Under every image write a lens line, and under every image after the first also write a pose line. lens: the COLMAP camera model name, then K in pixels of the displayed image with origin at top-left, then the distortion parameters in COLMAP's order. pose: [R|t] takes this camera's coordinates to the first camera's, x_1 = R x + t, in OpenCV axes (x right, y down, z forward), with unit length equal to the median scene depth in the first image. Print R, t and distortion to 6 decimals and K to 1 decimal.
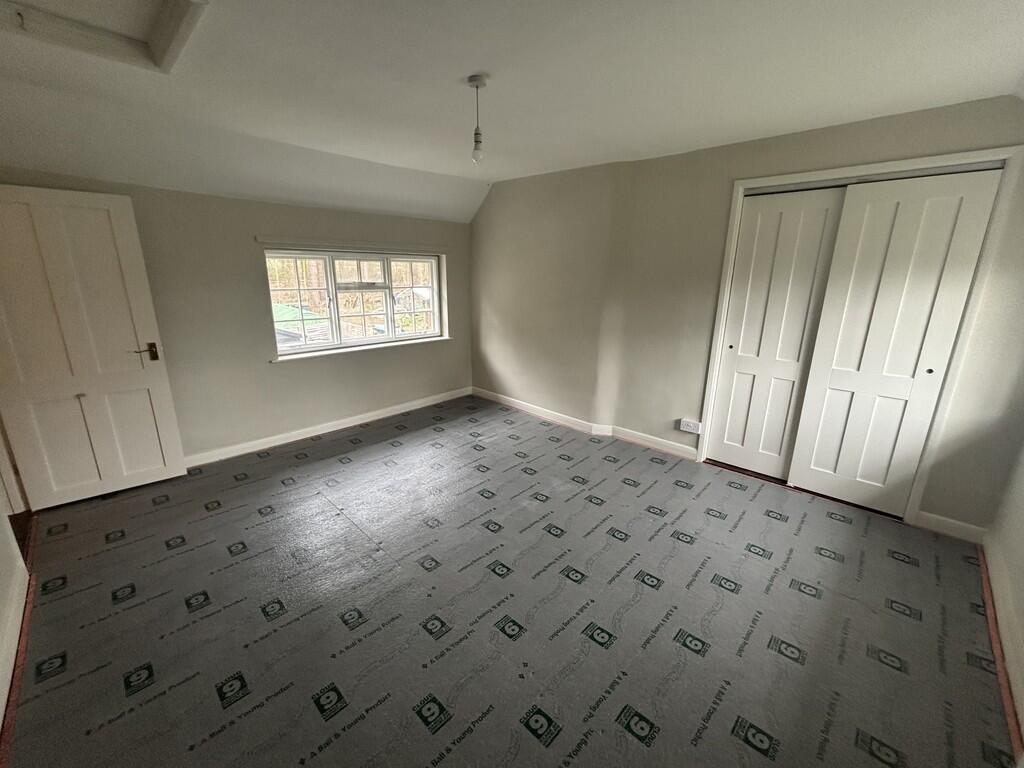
lens RADIAL K [[411.5, 0, 514.2], [0, 411.5, 385.3], [0, 0, 1]] dist [-0.000385, -0.000110]
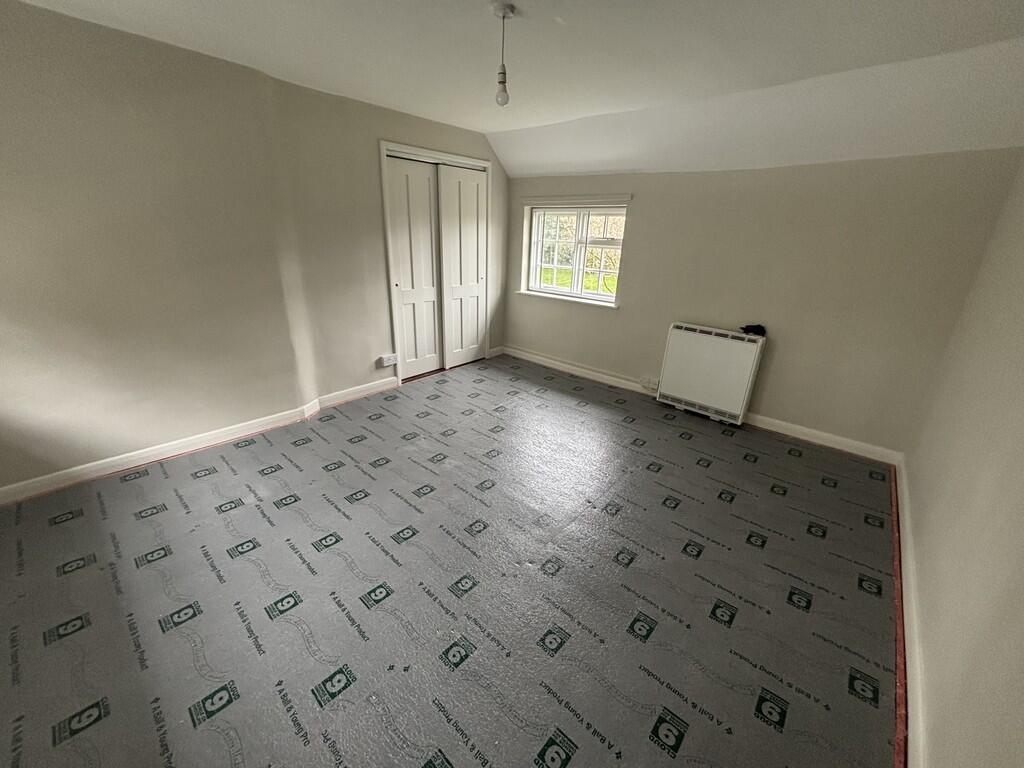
lens RADIAL K [[411.5, 0, 515.3], [0, 411.5, 382.0], [0, 0, 1]] dist [-0.000385, -0.000110]
pose [[-0.046716, -0.358544, 0.932343, -0.682470], [0.231830, 0.903986, 0.359255, -0.175865], [-0.971634, 0.232928, 0.040890, 0.624983]]
